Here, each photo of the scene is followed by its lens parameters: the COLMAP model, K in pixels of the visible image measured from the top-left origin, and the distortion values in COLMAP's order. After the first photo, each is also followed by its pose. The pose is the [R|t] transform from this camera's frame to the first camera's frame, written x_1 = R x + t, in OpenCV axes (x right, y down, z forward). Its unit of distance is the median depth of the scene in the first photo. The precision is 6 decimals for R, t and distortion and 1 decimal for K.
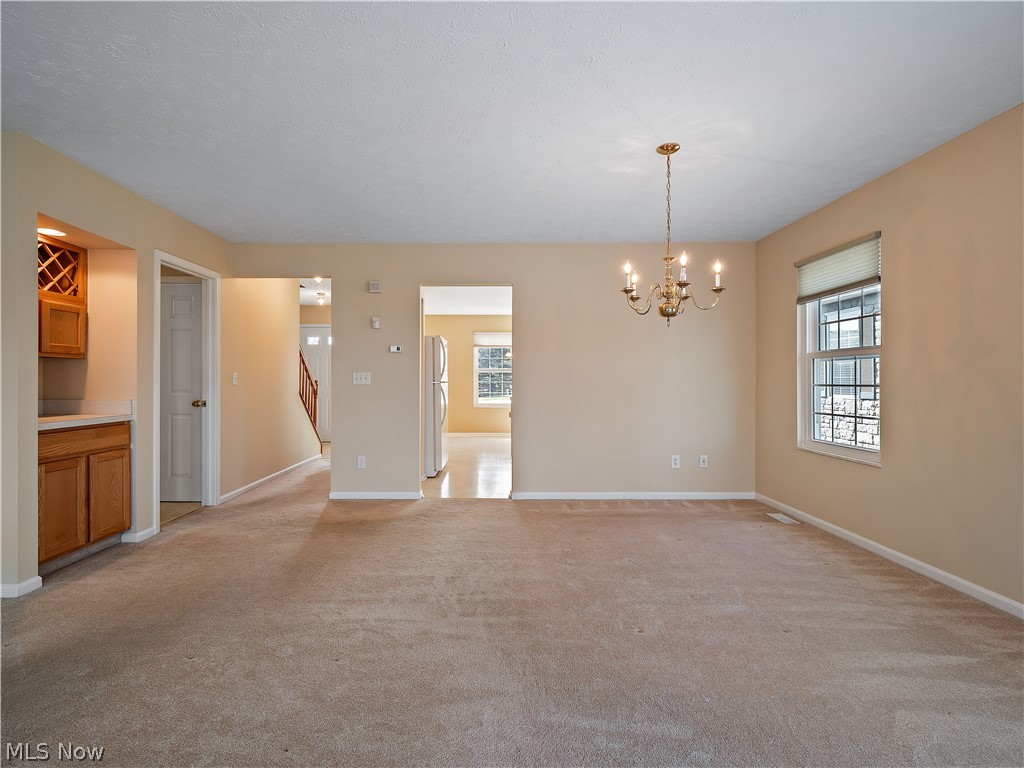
lens RADIAL K [[505.5, 0, 507.9], [0, 505.5, 389.3], [0, 0, 1]] dist [0.000830, 0.000015]
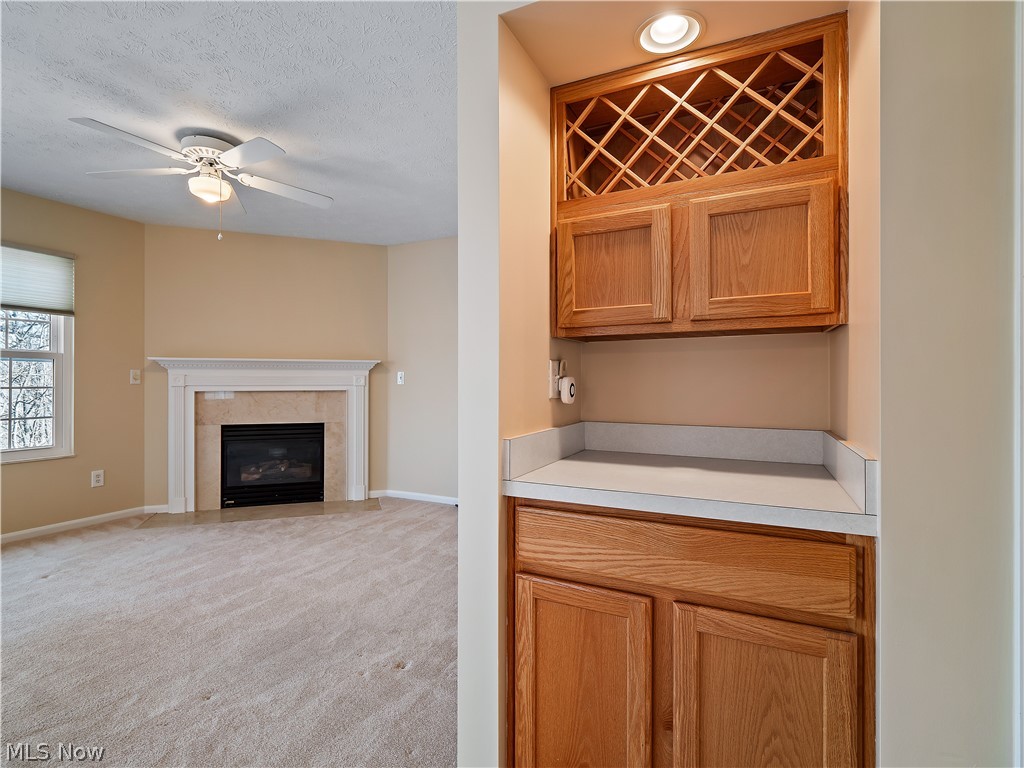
lens RADIAL K [[500.1, 0, 512.0], [0, 500.1, 384.0], [0, 0, 1]] dist [-0.001732, -0.000295]
pose [[-0.466791, -0.019163, -0.884160, -0.450843], [-0.026414, 0.999621, -0.007720, -0.012679], [0.883973, 0.019751, -0.467121, 1.016069]]
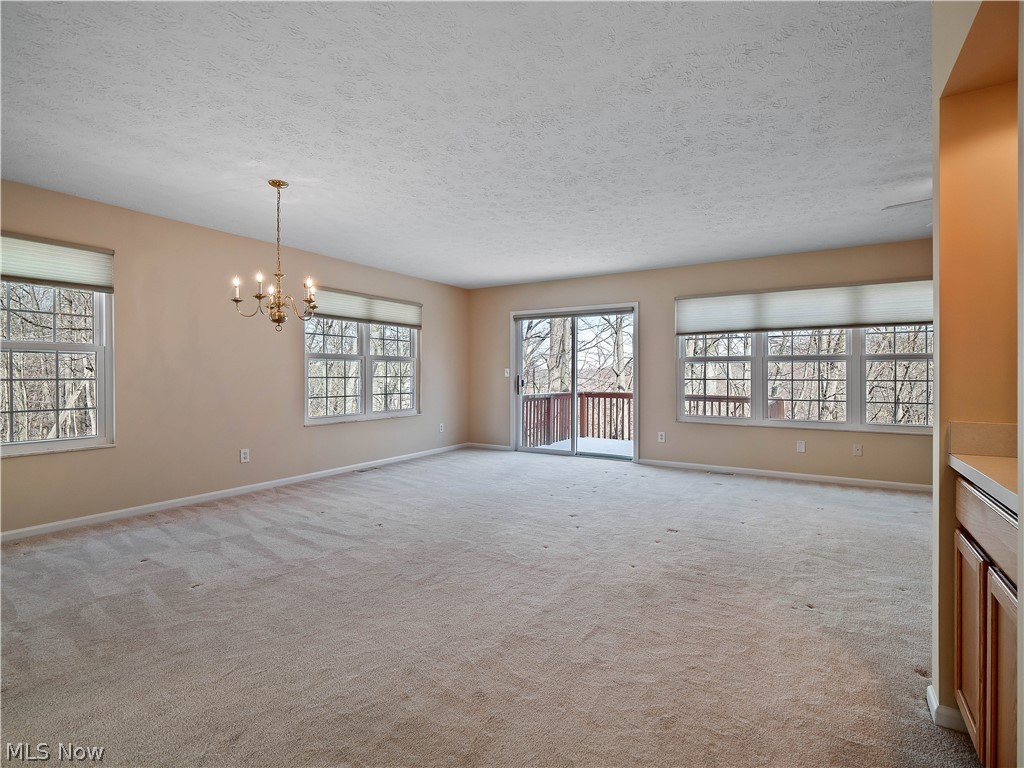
lens RADIAL K [[471.1, 0, 525.6], [0, 471.1, 379.1], [0, 0, 1]] dist [-0.002368, -0.000180]
pose [[-0.842345, -0.028925, 0.538161, -0.637110], [-0.012177, 0.999325, 0.034652, -0.021796], [-0.538800, 0.022636, -0.842129, 1.370388]]
